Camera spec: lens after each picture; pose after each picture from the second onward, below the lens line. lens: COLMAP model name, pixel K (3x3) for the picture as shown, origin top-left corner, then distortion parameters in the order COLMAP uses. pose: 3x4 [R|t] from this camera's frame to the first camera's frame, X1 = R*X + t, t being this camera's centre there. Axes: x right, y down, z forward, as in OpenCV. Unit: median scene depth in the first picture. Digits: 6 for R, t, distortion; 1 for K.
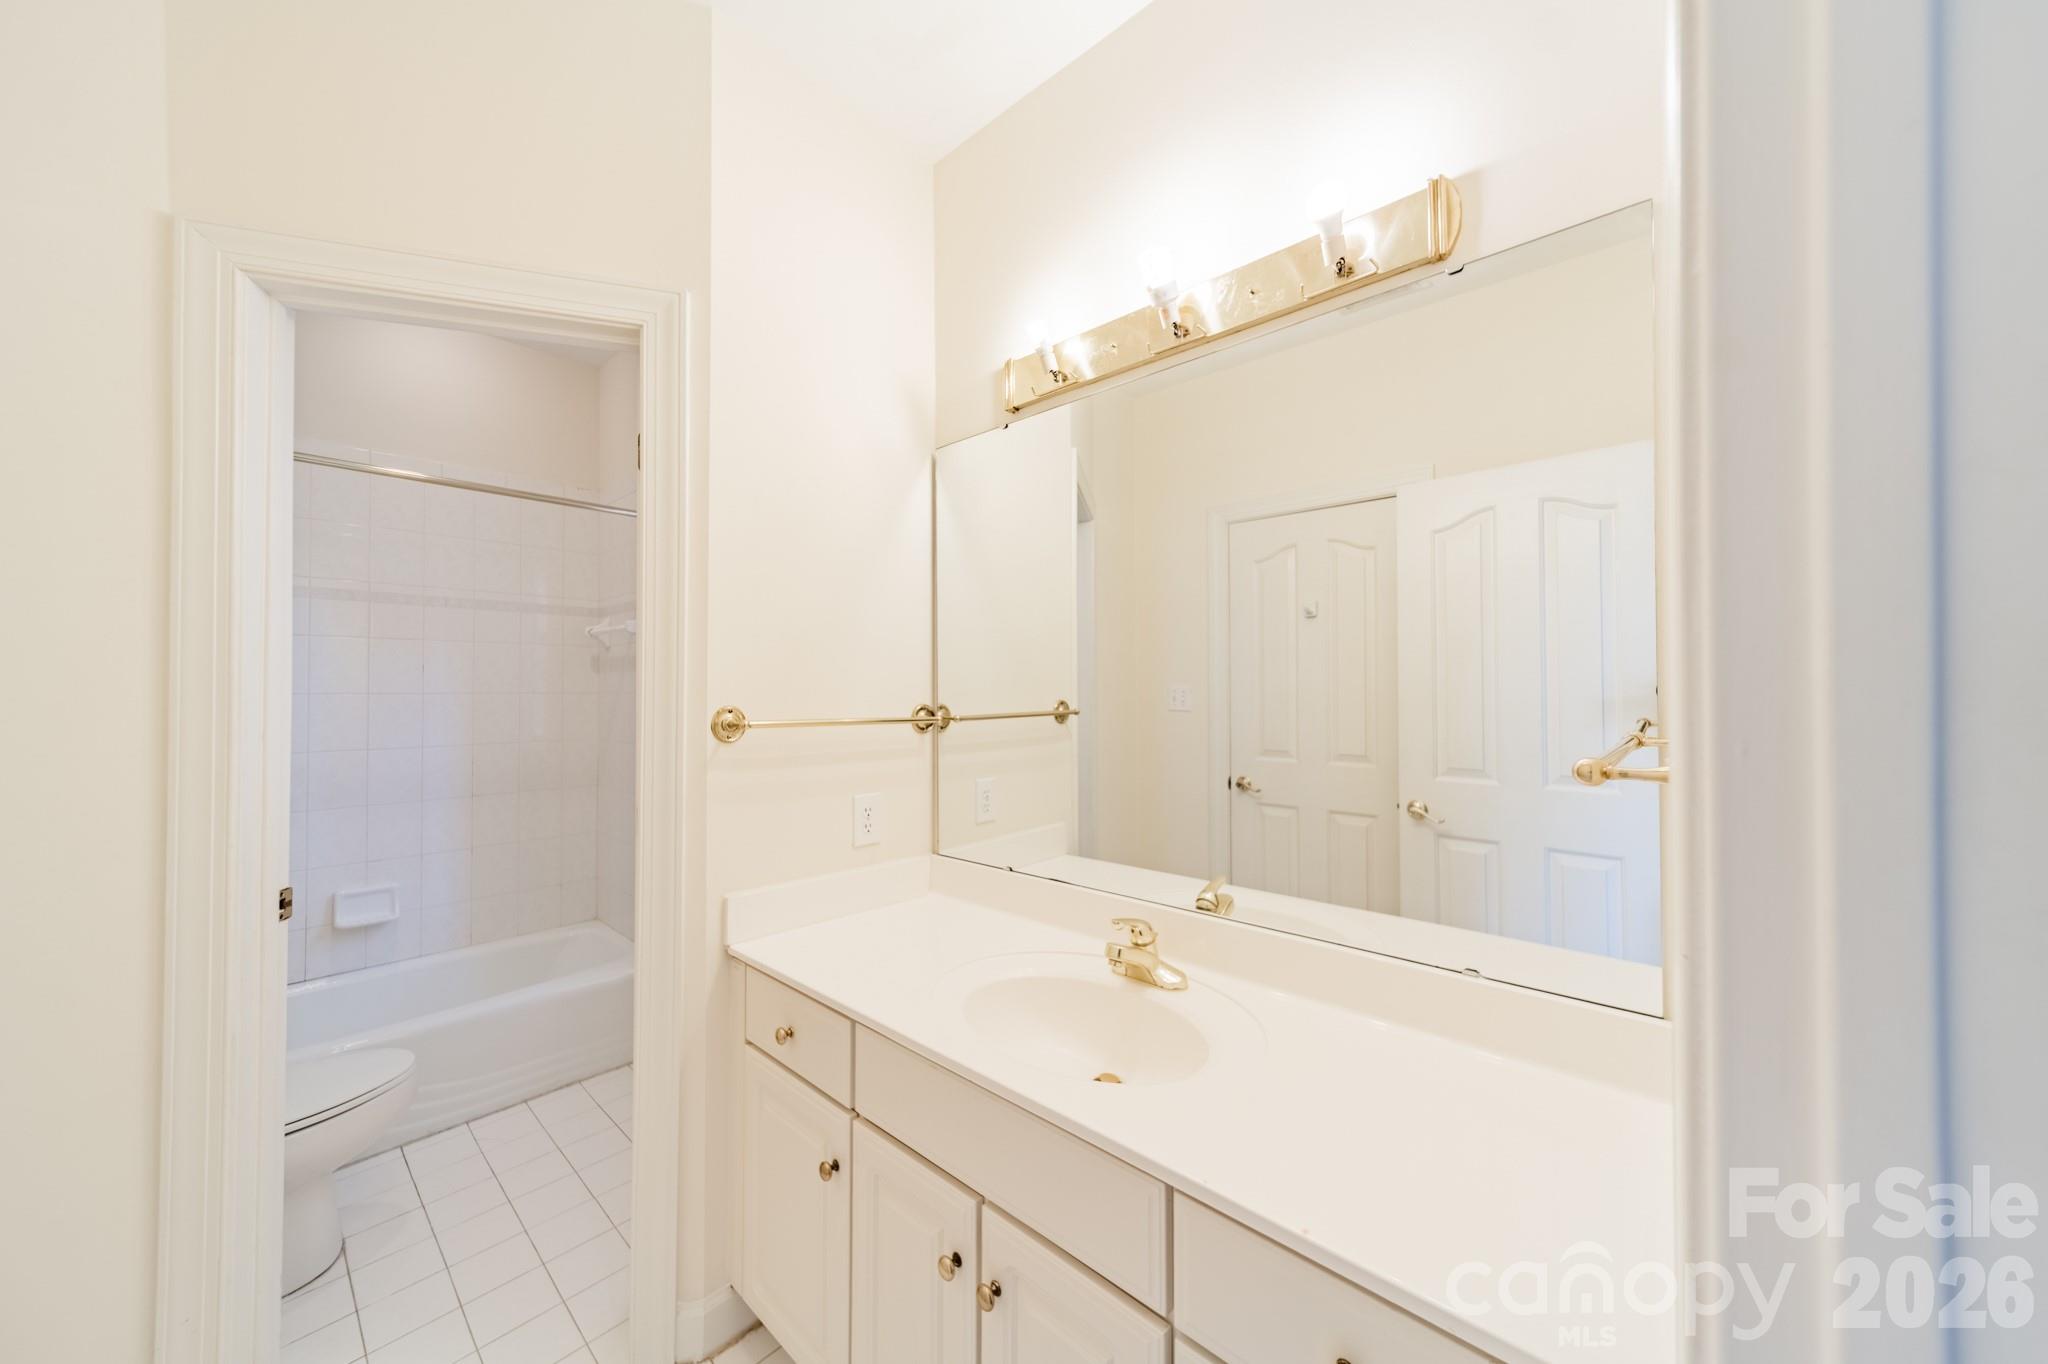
lens RADIAL K [[718.4, 0, 1020.9], [0, 718.4, 680.1], [0, 0, 1]] dist [0.006940, 0.000202]
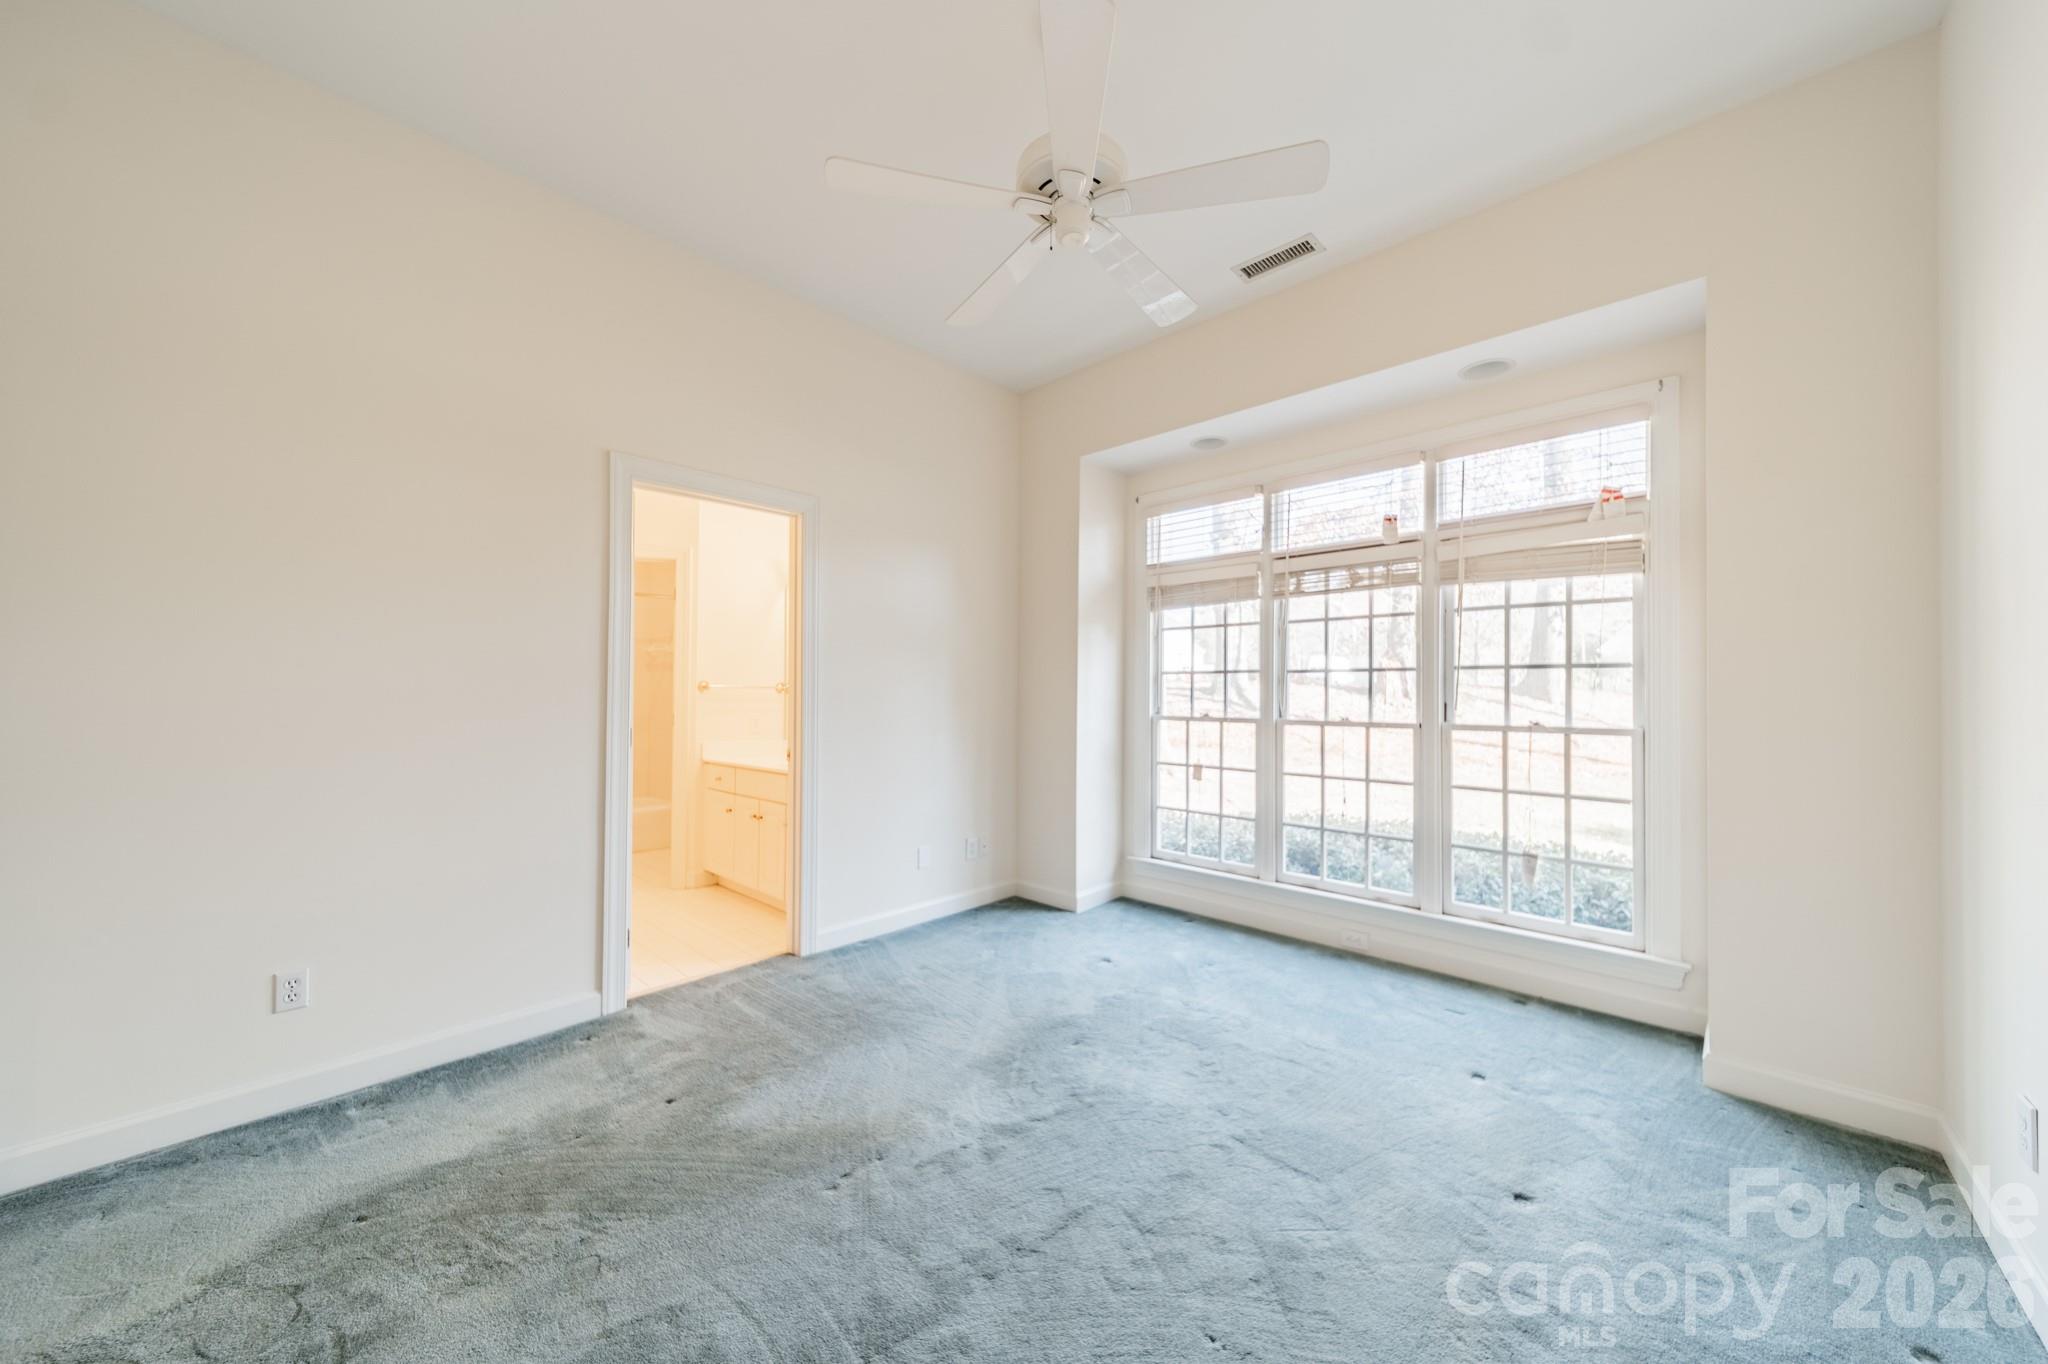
lens RADIAL K [[718.4, 0, 1026.5], [0, 718.4, 685.0], [0, 0, 1]] dist [0.006940, 0.000202]
pose [[0.999472, -0.000680, -0.032481, 0.653710], [0.000374, 0.999956, -0.009426, 0.050525], [0.032486, 0.009408, 0.999428, -1.235087]]
